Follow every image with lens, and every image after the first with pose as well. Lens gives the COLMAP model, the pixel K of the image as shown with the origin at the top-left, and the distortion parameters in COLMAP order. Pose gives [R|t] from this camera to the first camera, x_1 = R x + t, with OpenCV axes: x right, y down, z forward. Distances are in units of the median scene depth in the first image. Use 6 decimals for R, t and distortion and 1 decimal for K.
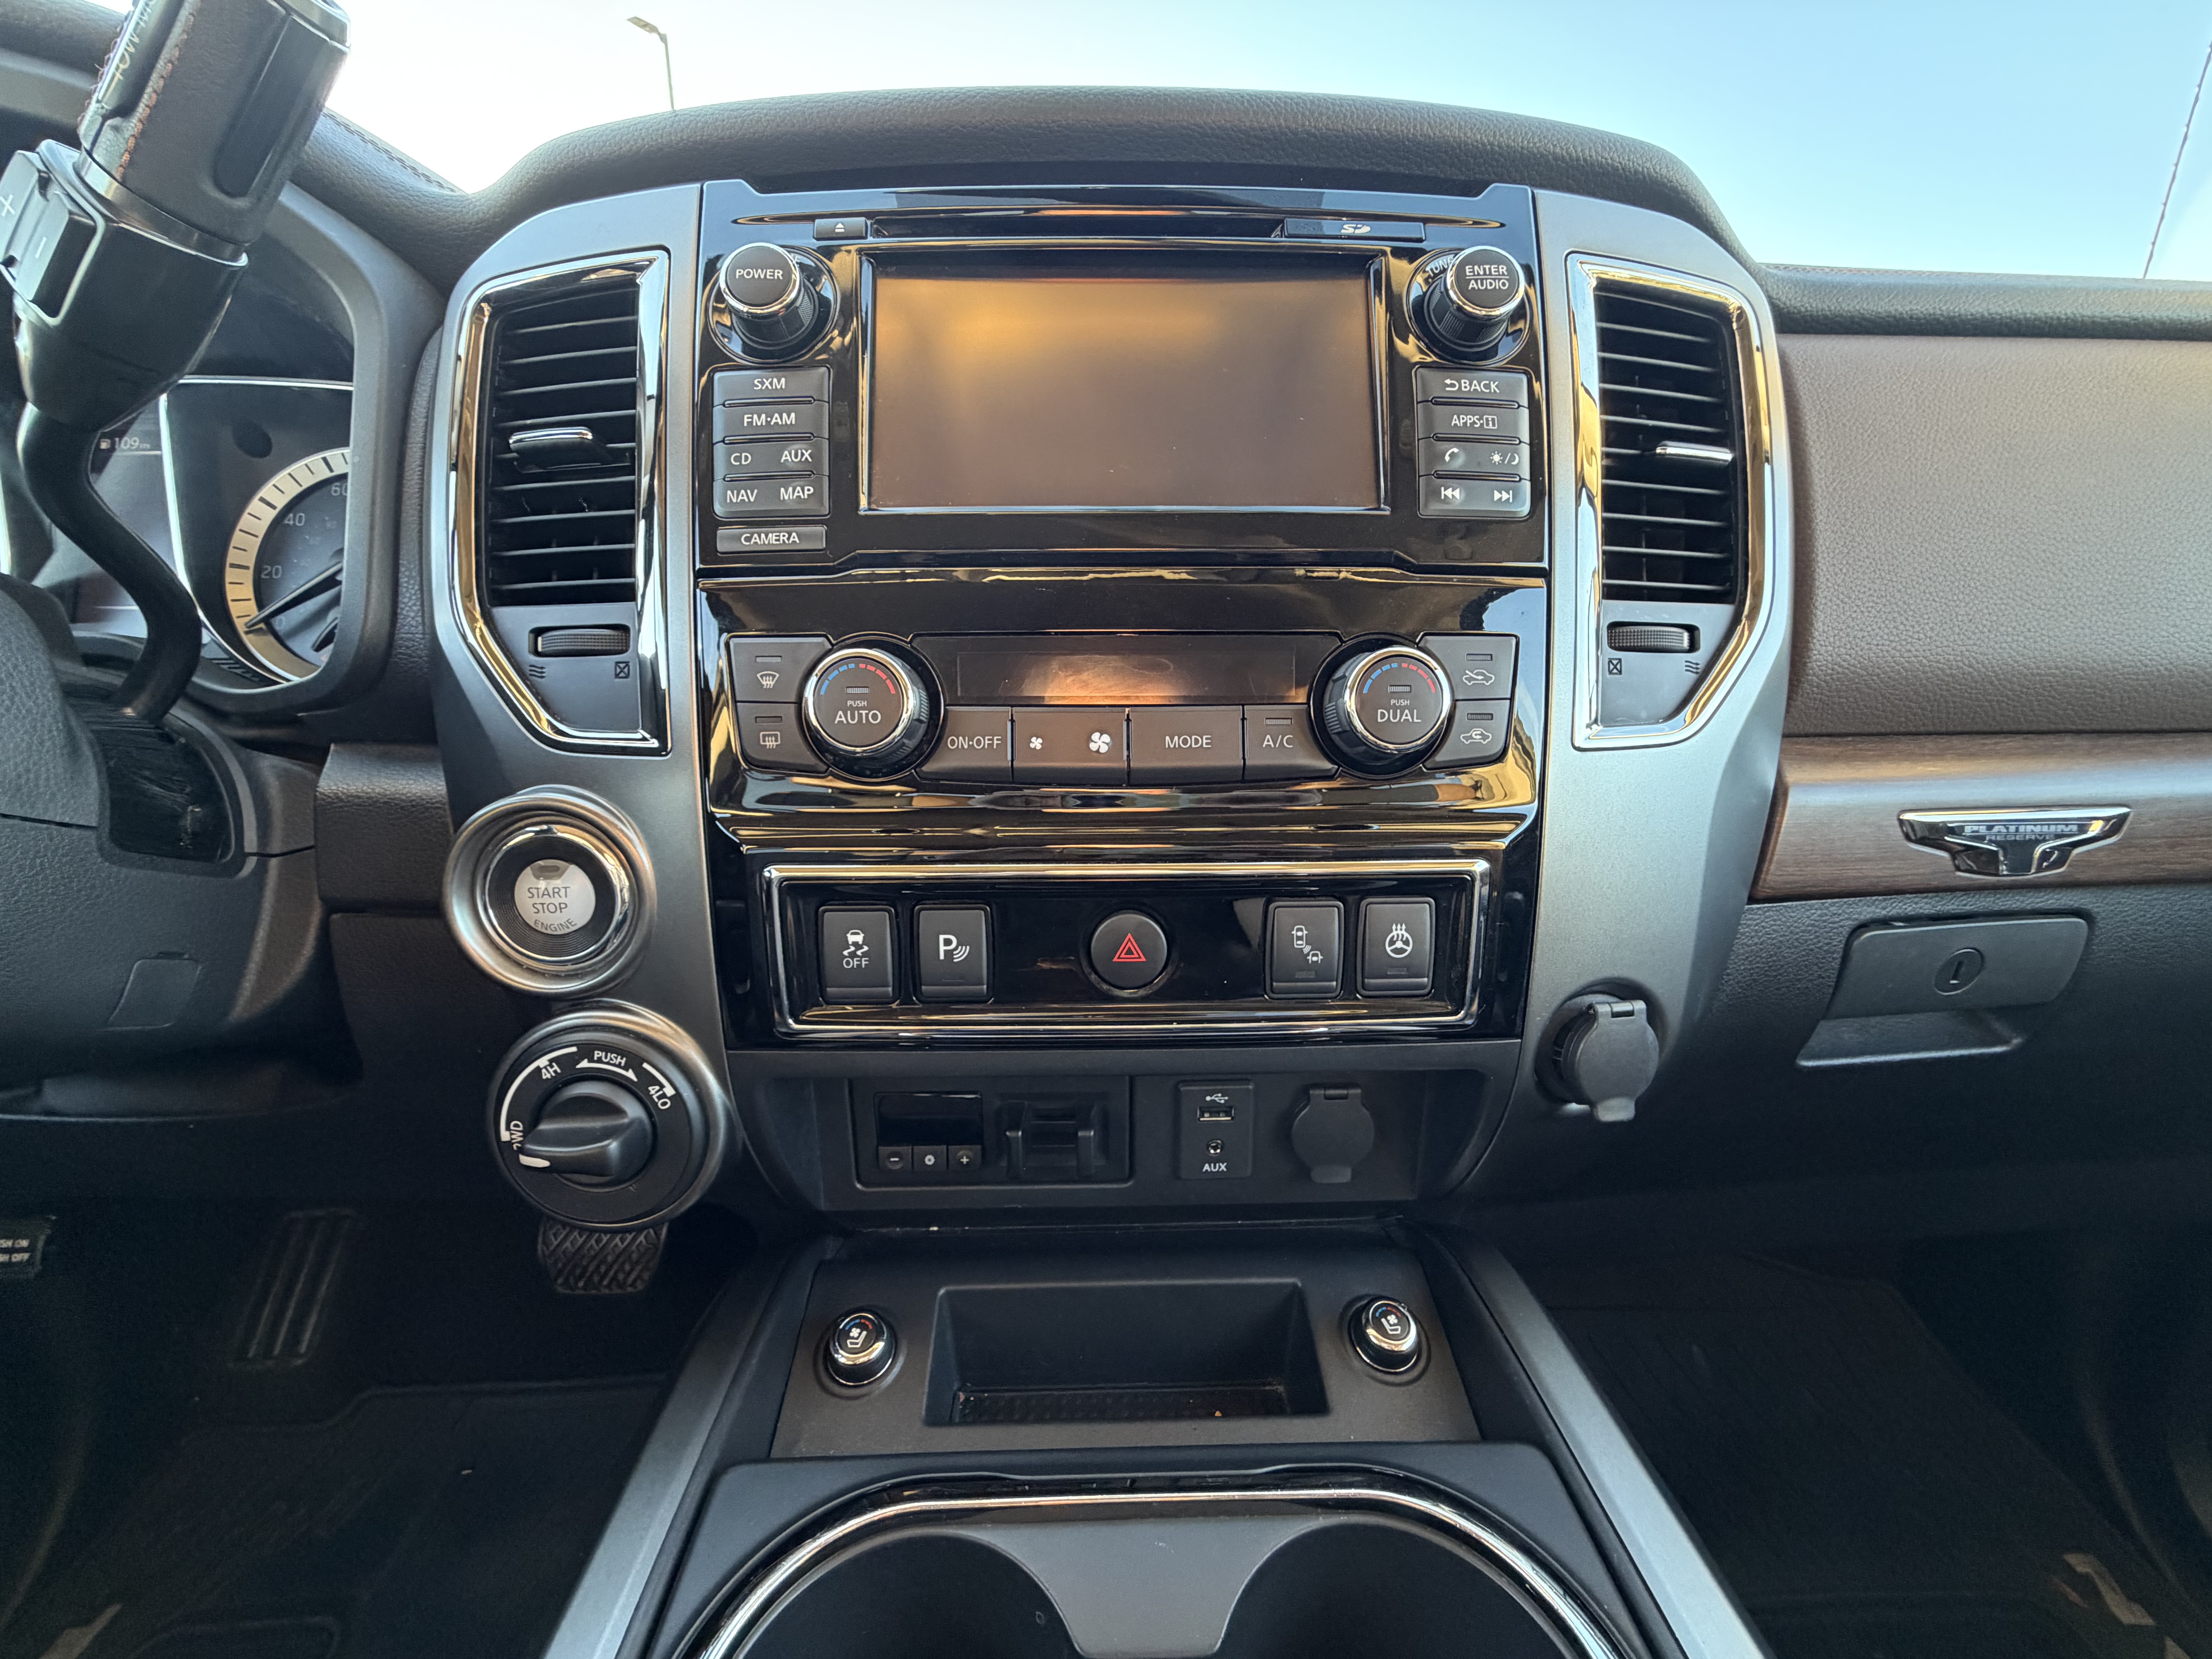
lens RADIAL K [[889.4, 0, 1106.0], [0, 889.4, 829.5], [0, 0, 1]] dist [-0.000936, 0.000908]
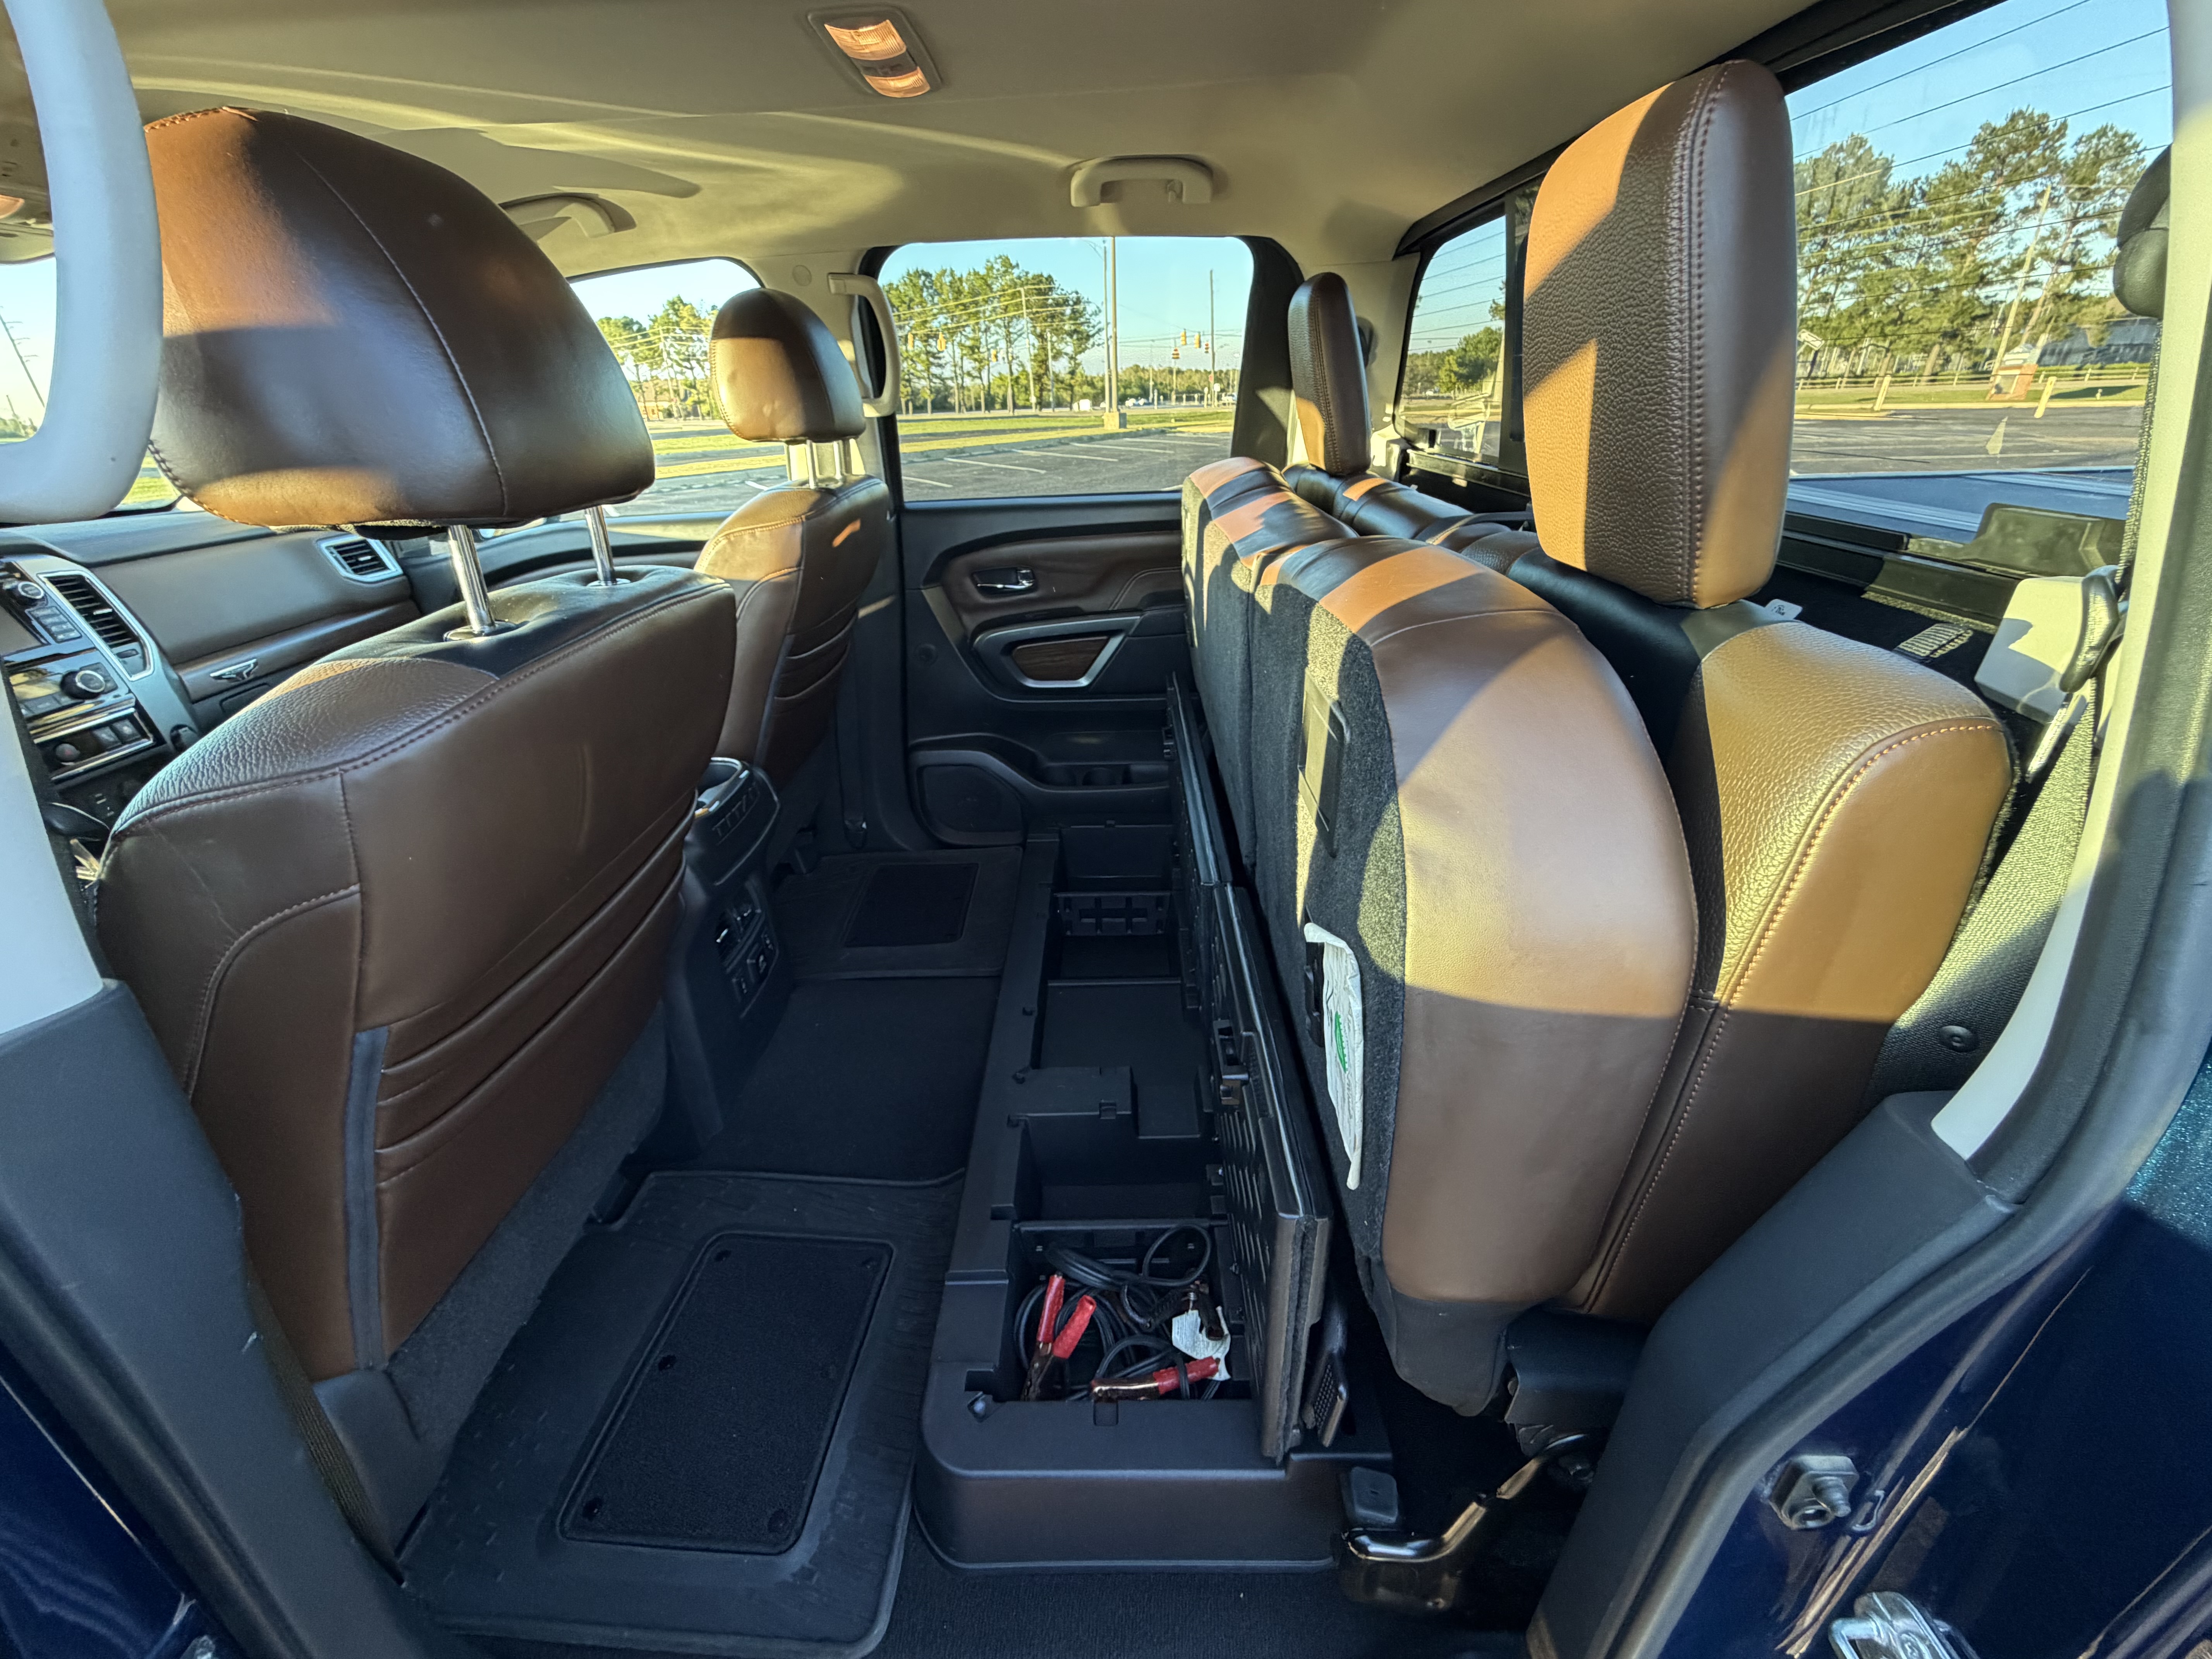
lens RADIAL K [[889.4, 0, 1106.0], [0, 889.4, 829.5], [0, 0, 1]] dist [-0.000936, 0.000908]
pose [[0.033197, -0.441038, 0.896874, -3.714052], [0.331183, 0.851524, 0.406478, 0.355028], [-0.942982, 0.283536, 0.174332, -4.274995]]
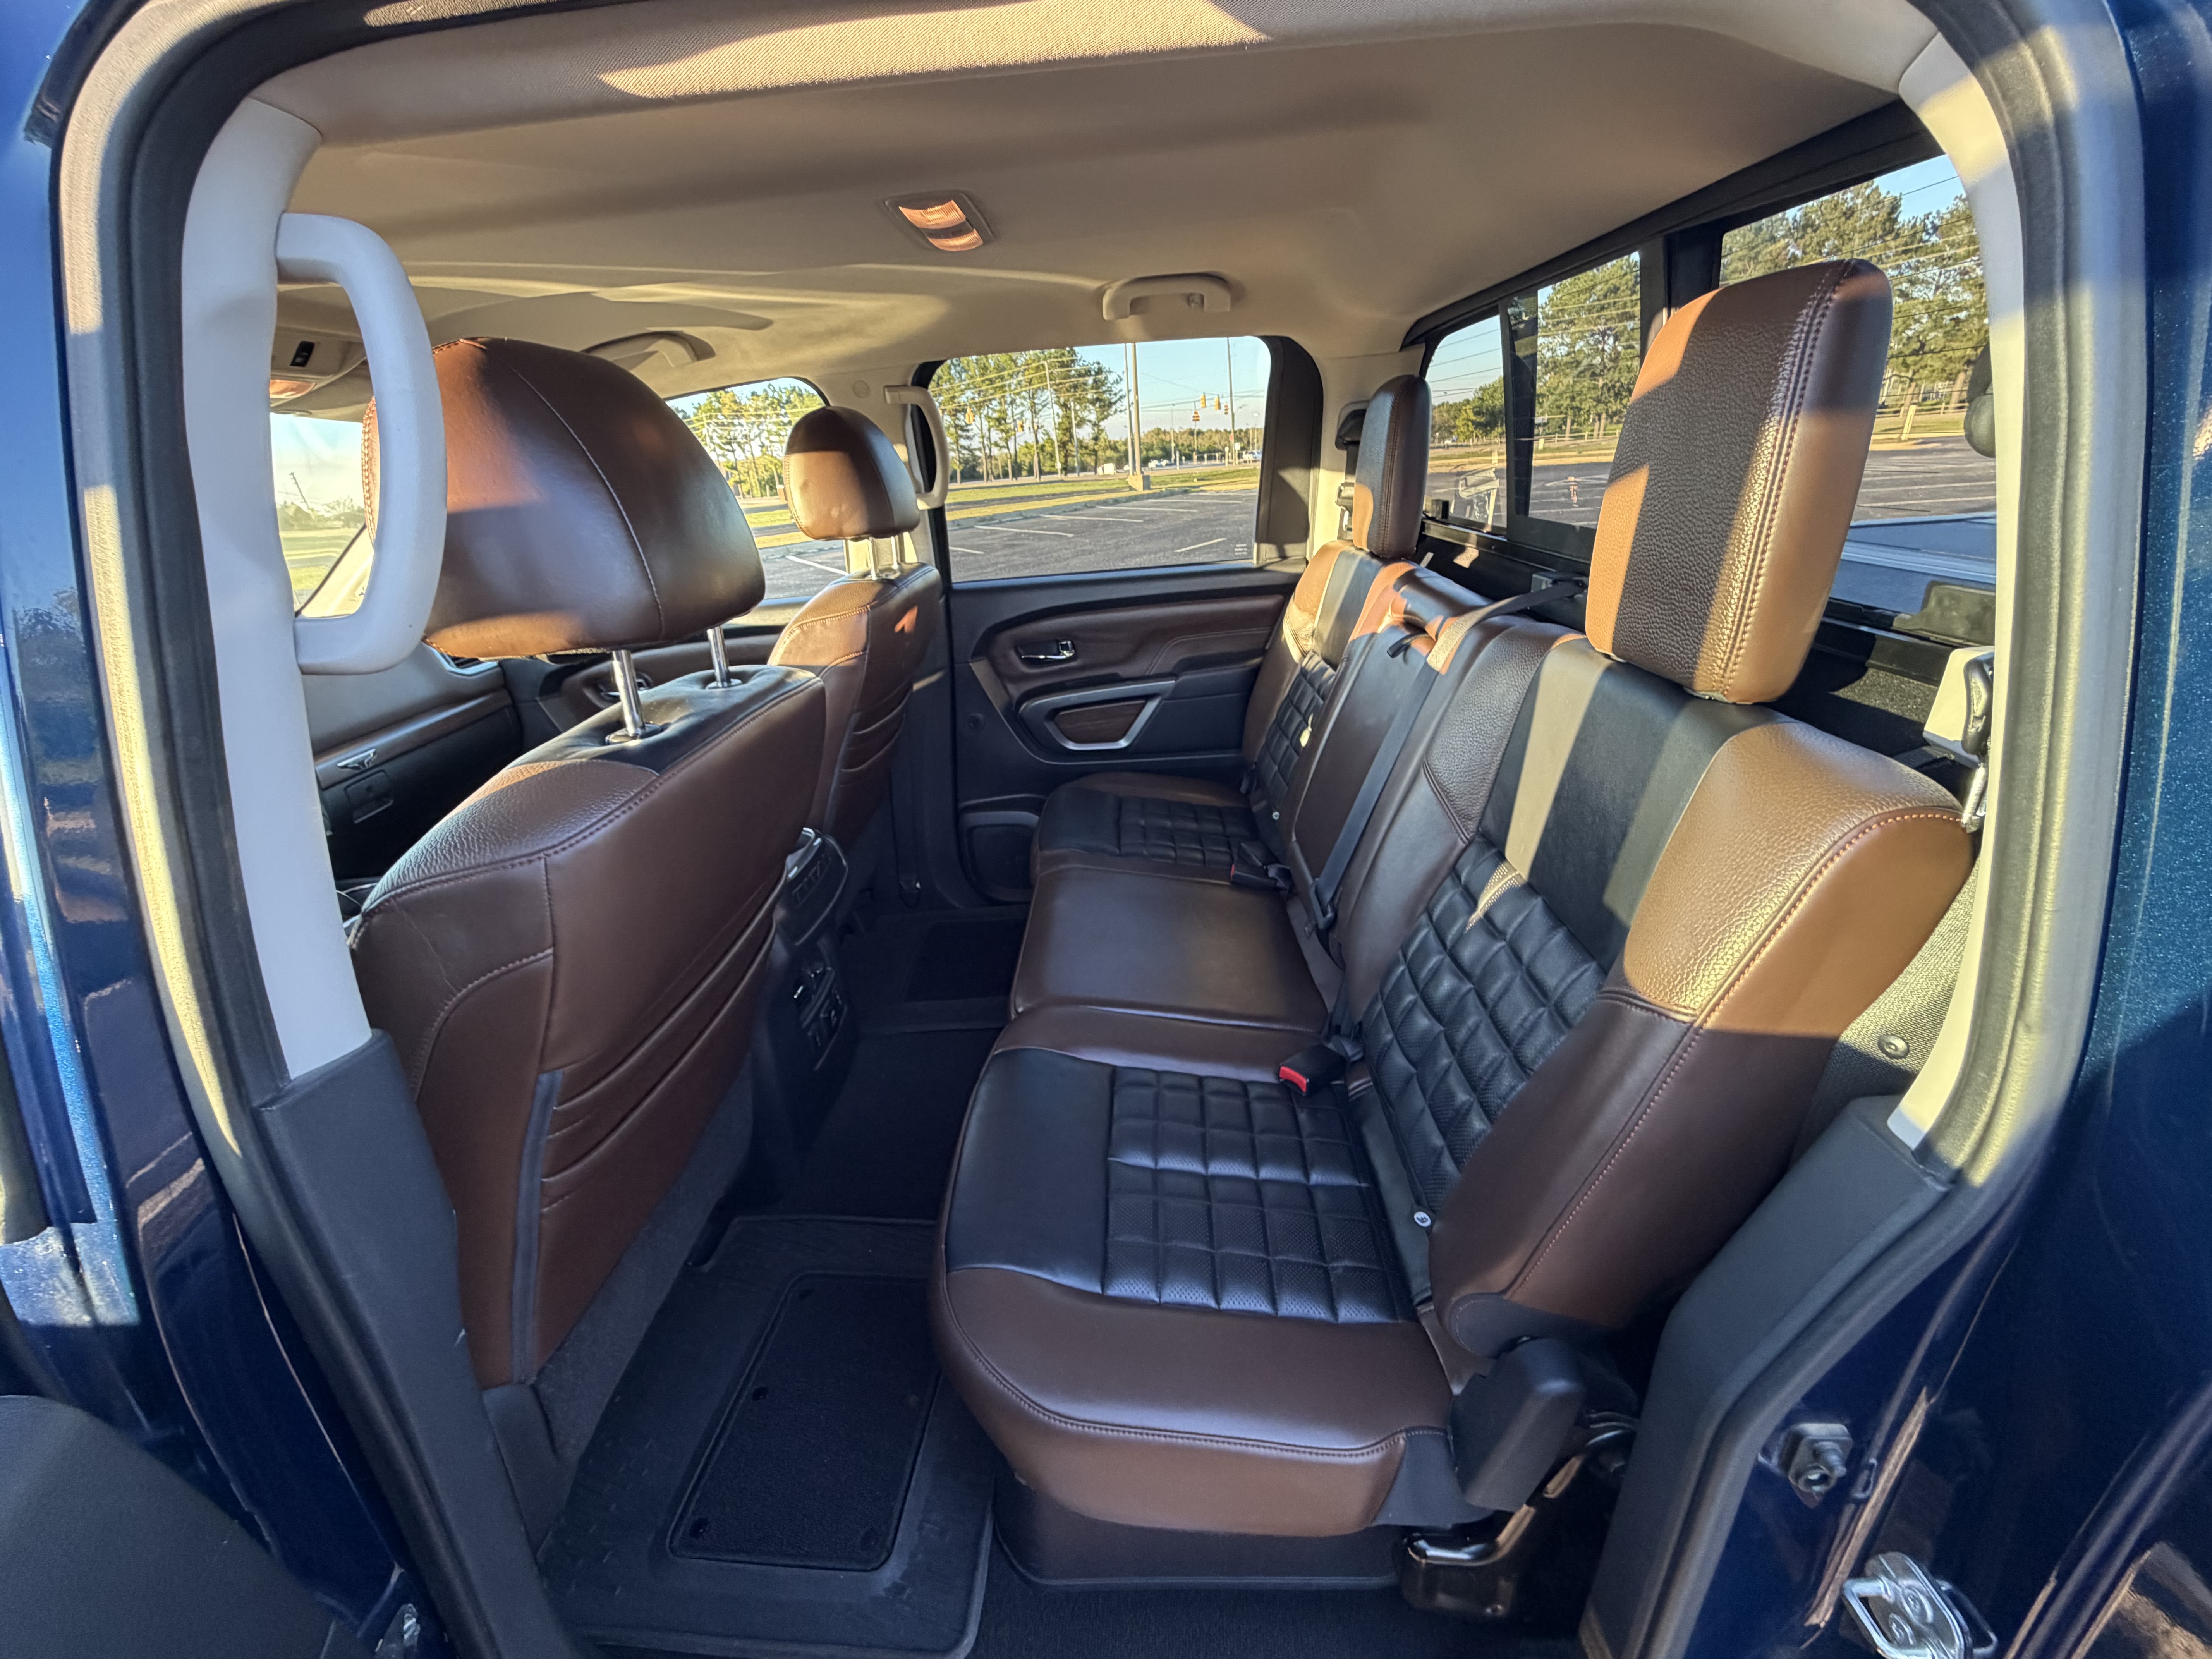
lens RADIAL K [[889.4, 0, 1106.0], [0, 889.4, 829.5], [0, 0, 1]] dist [-0.000936, 0.000908]
pose [[0.056937, -0.388671, 0.919616, -3.989510], [0.369339, 0.863963, 0.342283, 0.198030], [-0.927549, 0.320161, 0.192743, -4.278477]]
